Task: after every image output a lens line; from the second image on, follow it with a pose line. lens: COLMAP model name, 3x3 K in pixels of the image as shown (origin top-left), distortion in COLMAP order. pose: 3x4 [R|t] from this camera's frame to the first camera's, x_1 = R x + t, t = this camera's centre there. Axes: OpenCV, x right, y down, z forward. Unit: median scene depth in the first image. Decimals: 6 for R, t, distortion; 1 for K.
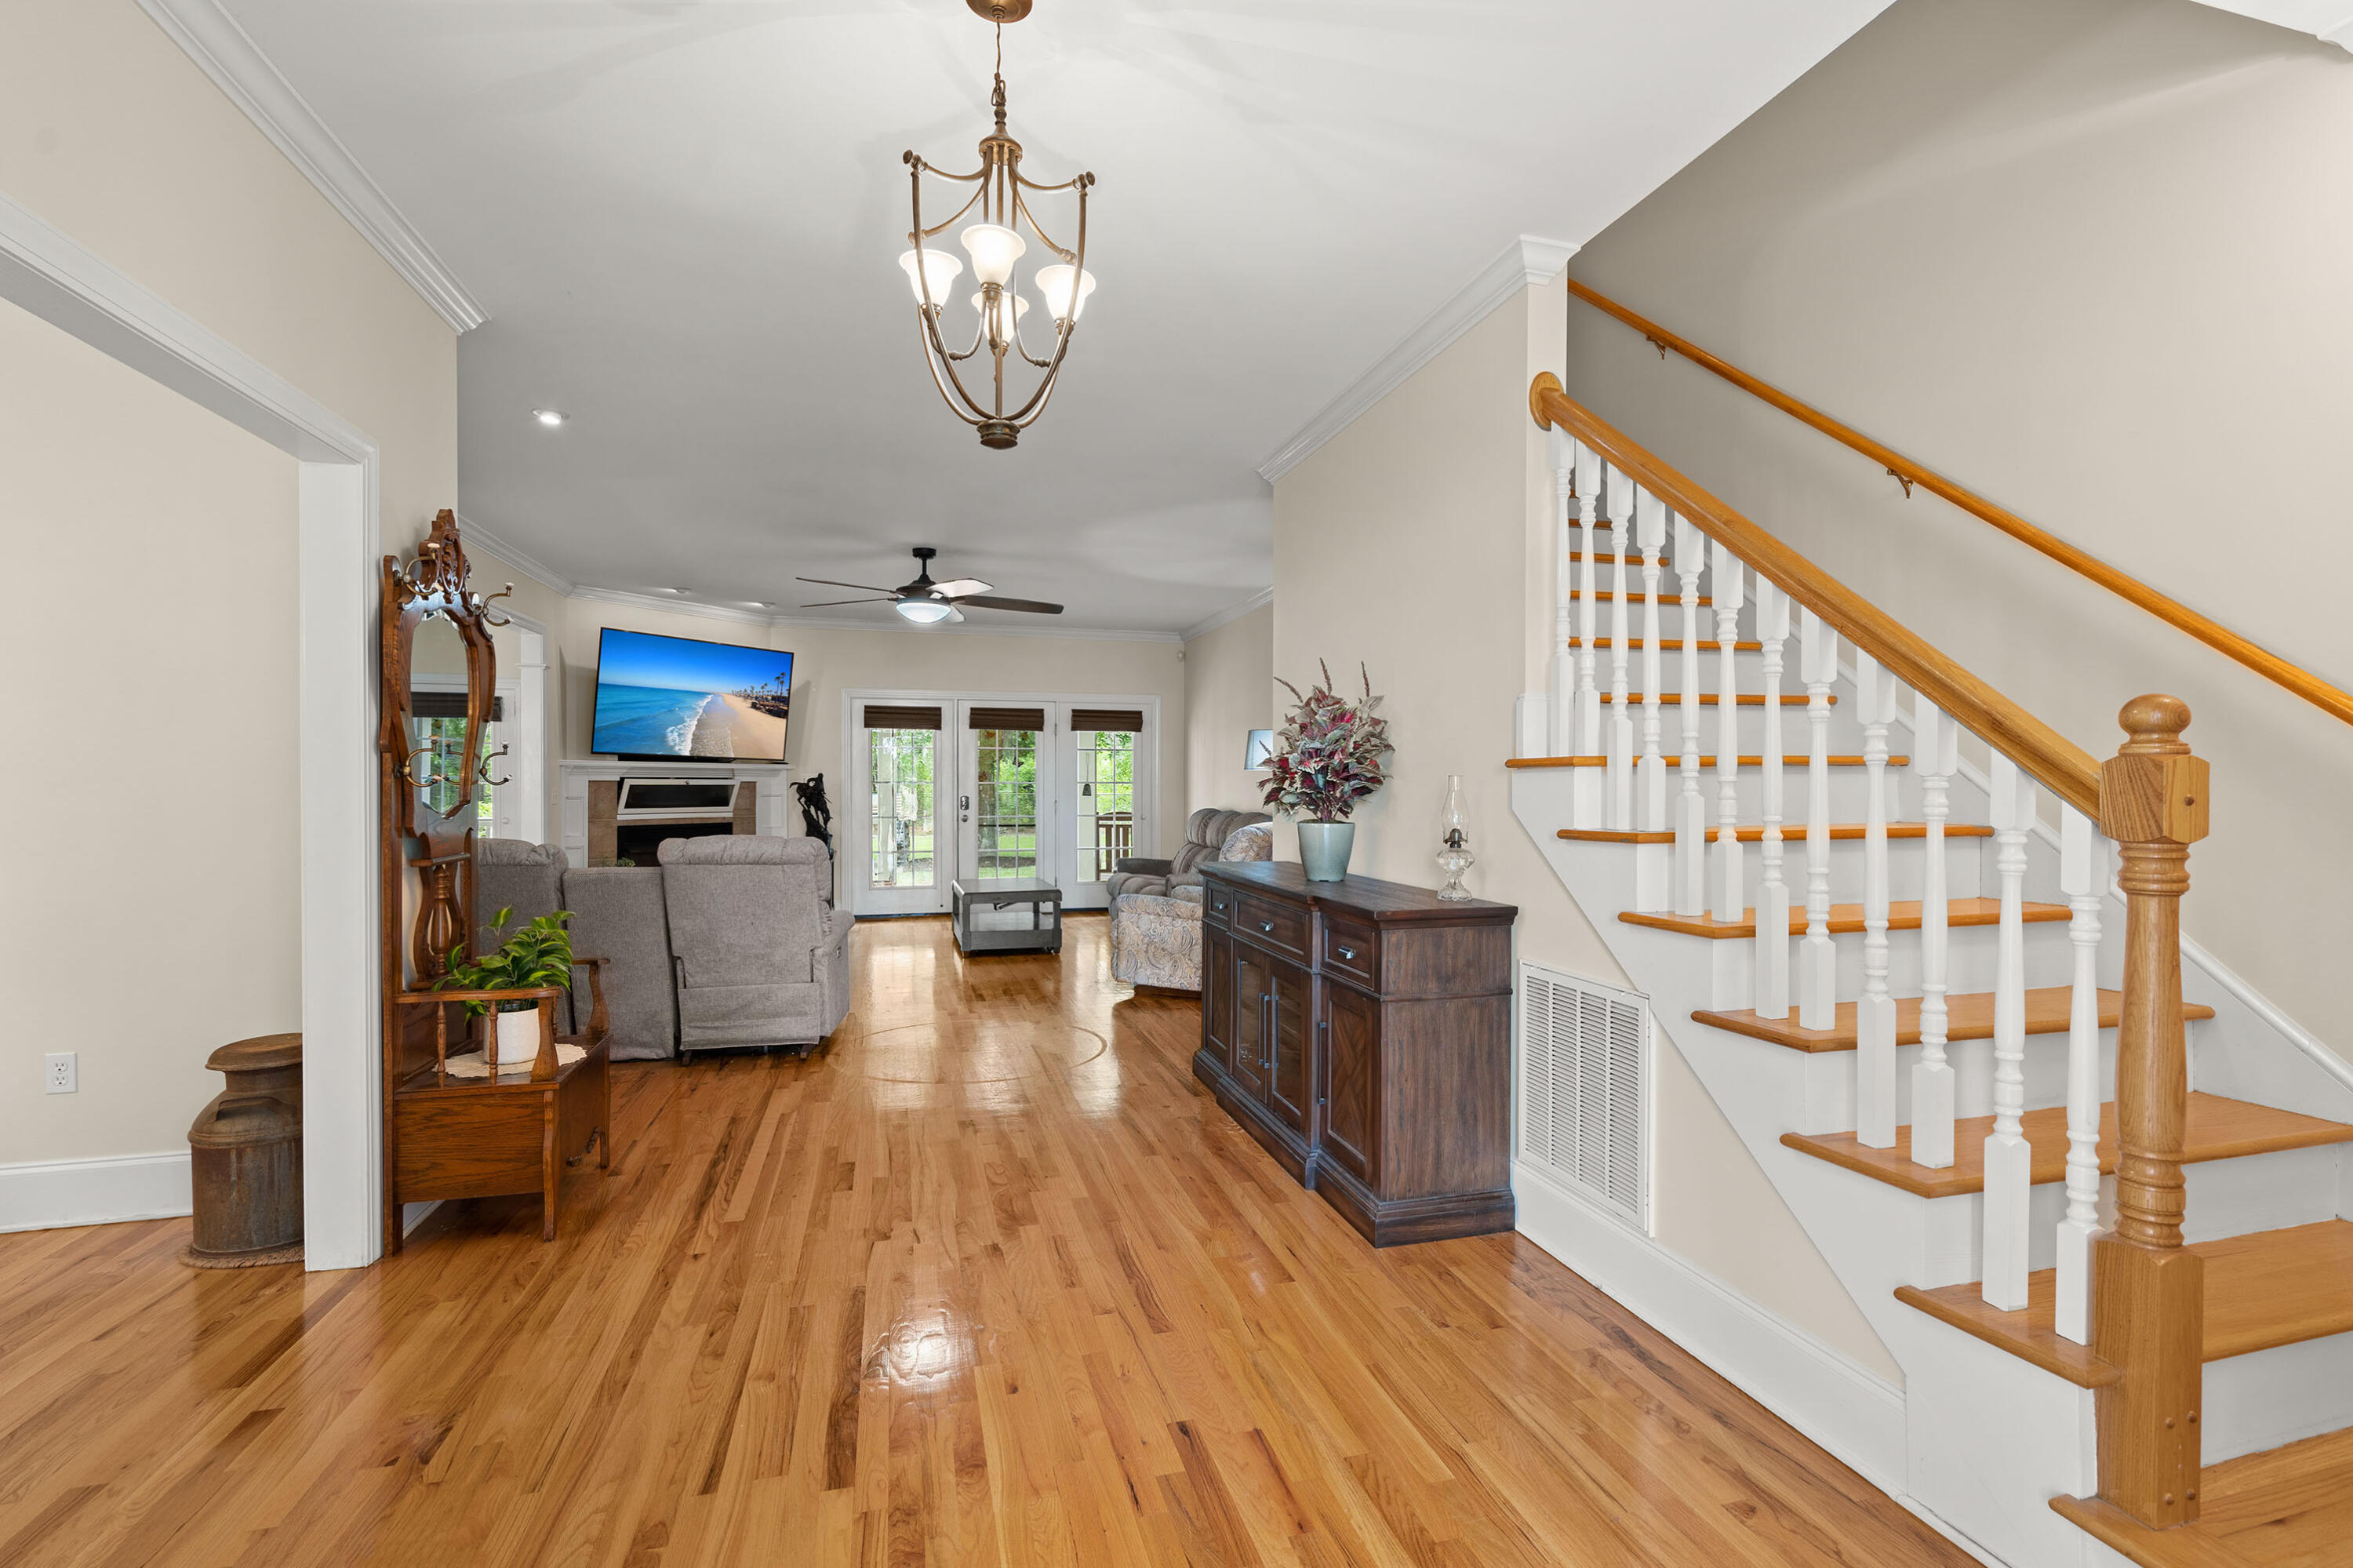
lens RADIAL K [[1087.9, 0, 1191.9], [0, 1087.9, 787.0], [0, 0, 1]] dist [-0.004329, 0.003826]
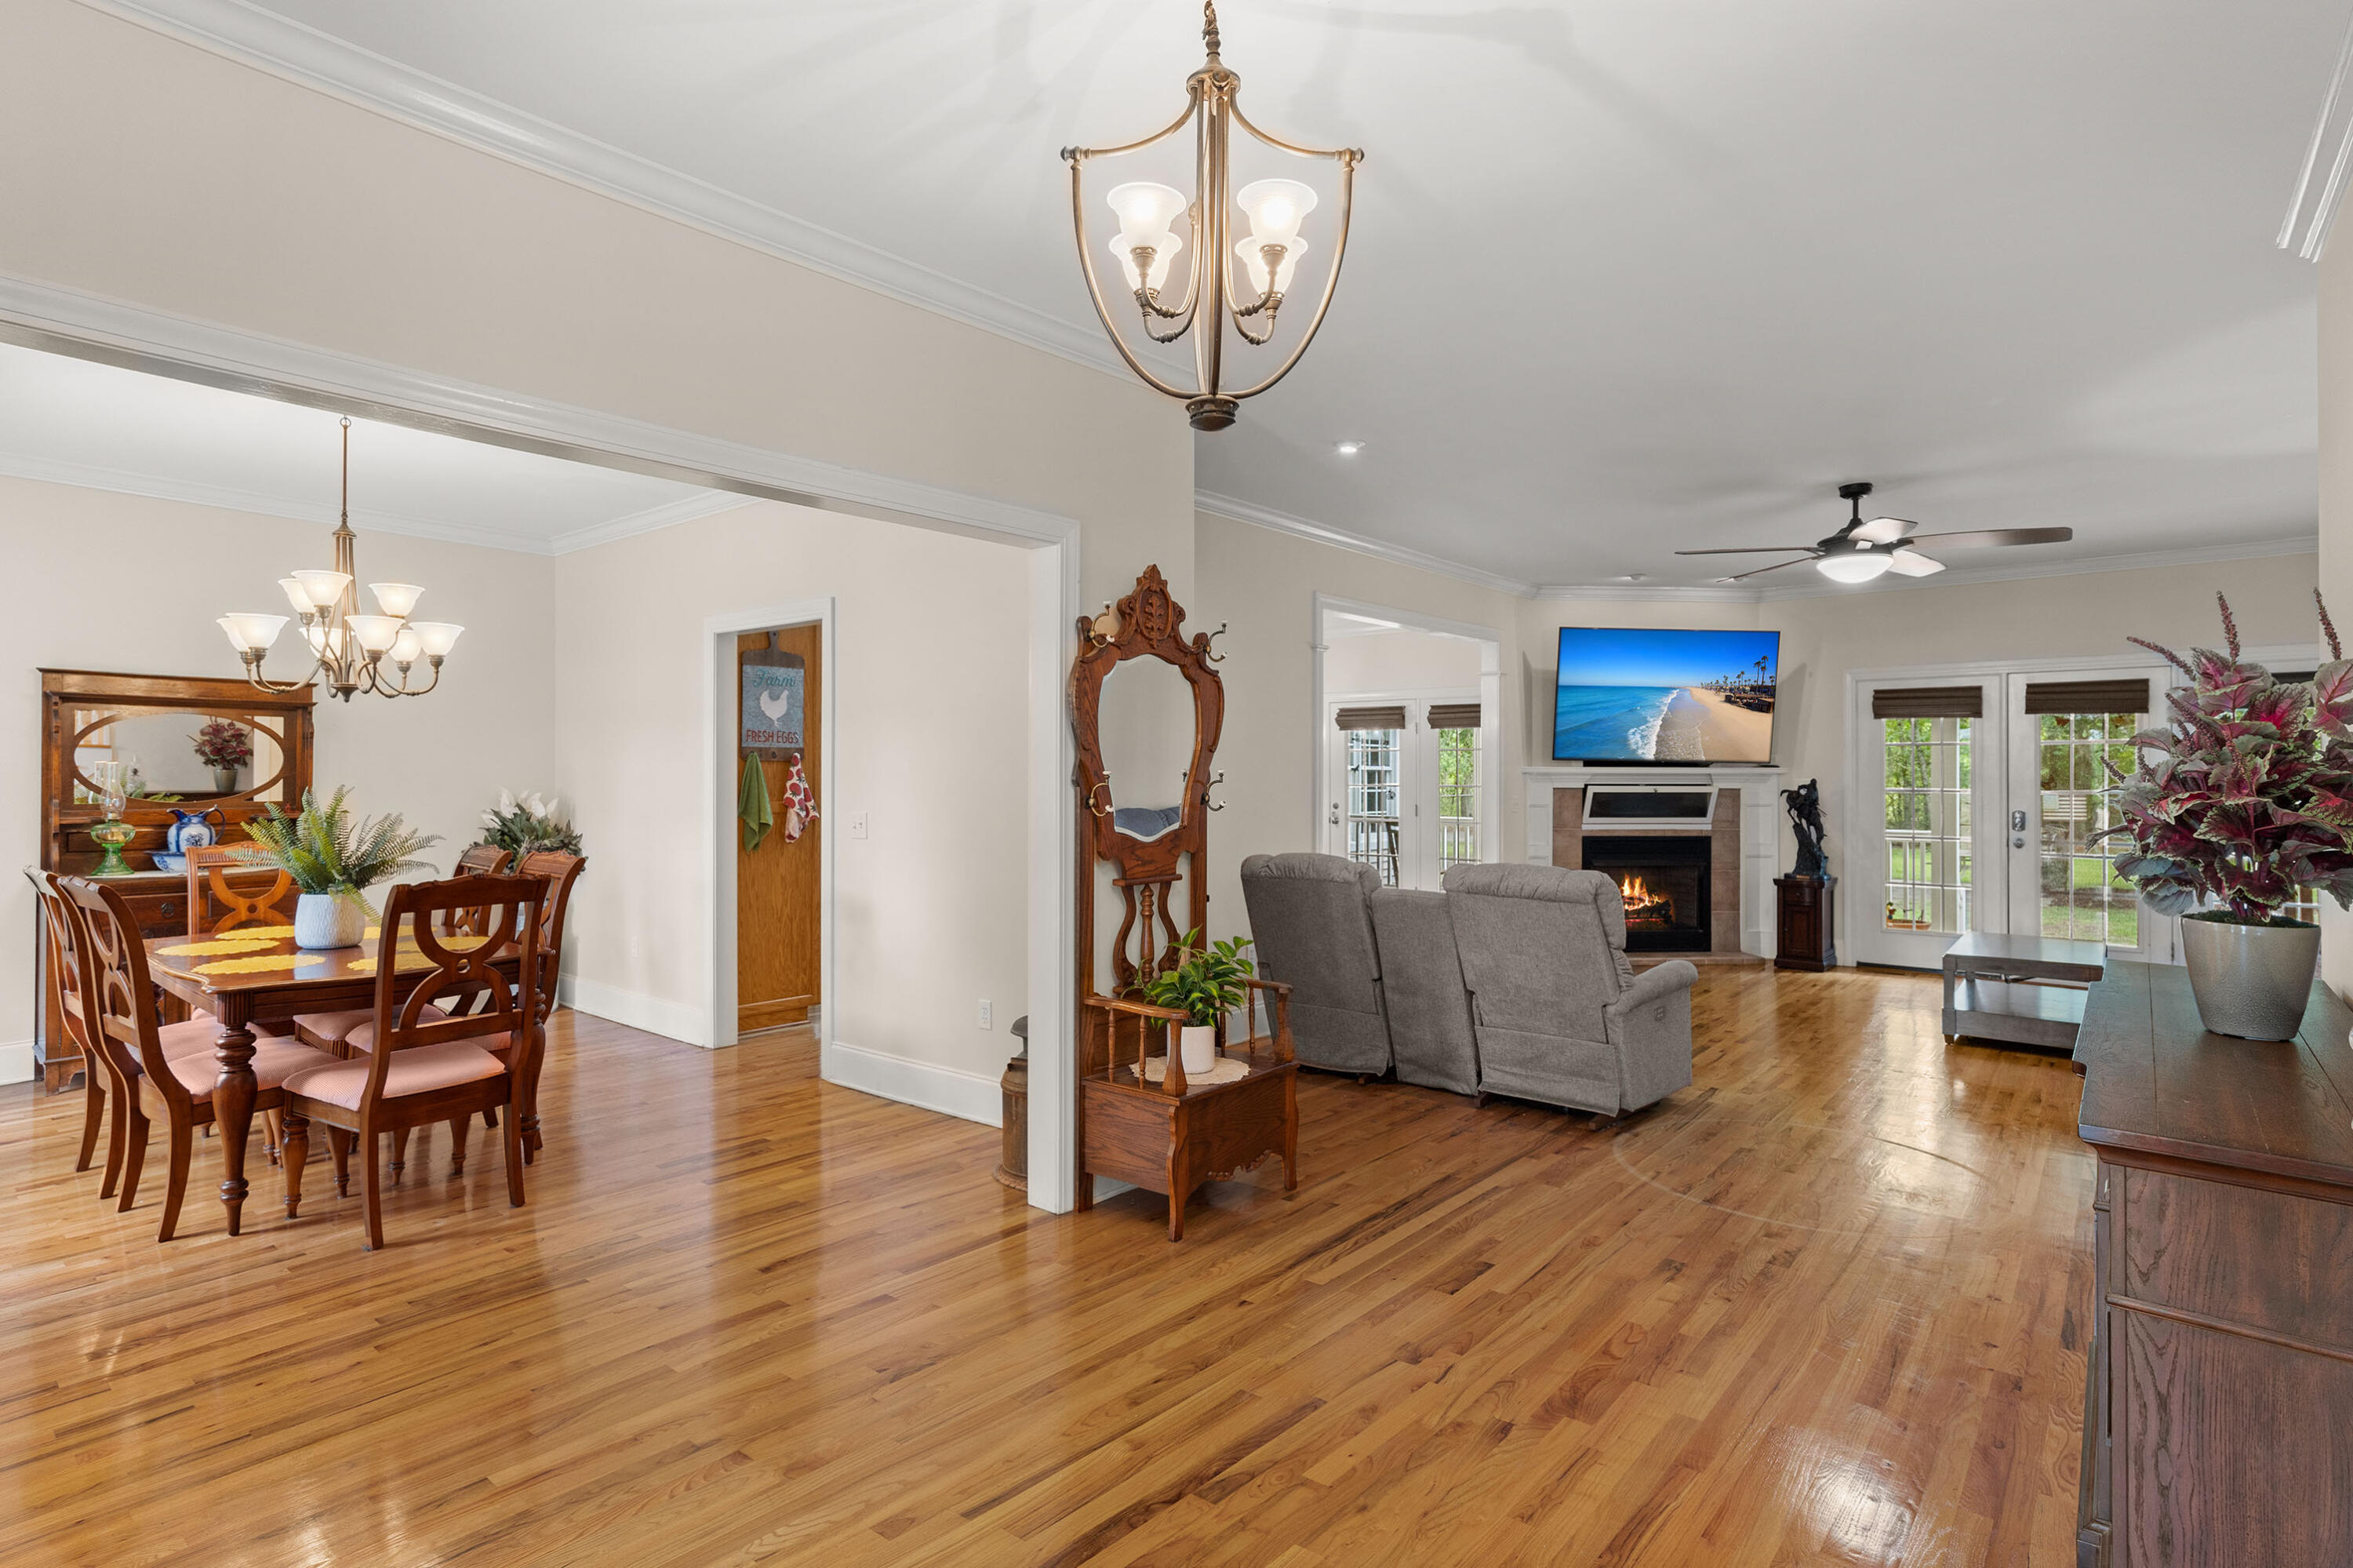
lens RADIAL K [[1229.9, 0, 1161.0], [0, 1229.9, 789.9], [0, 0, 1]] dist [-0.009261, 0.003843]
pose [[0.571532, 0.008413, -0.820537, 0.171386], [-0.002081, 0.999959, 0.008803, -0.016551], [0.820577, -0.003324, 0.571526, 0.131849]]
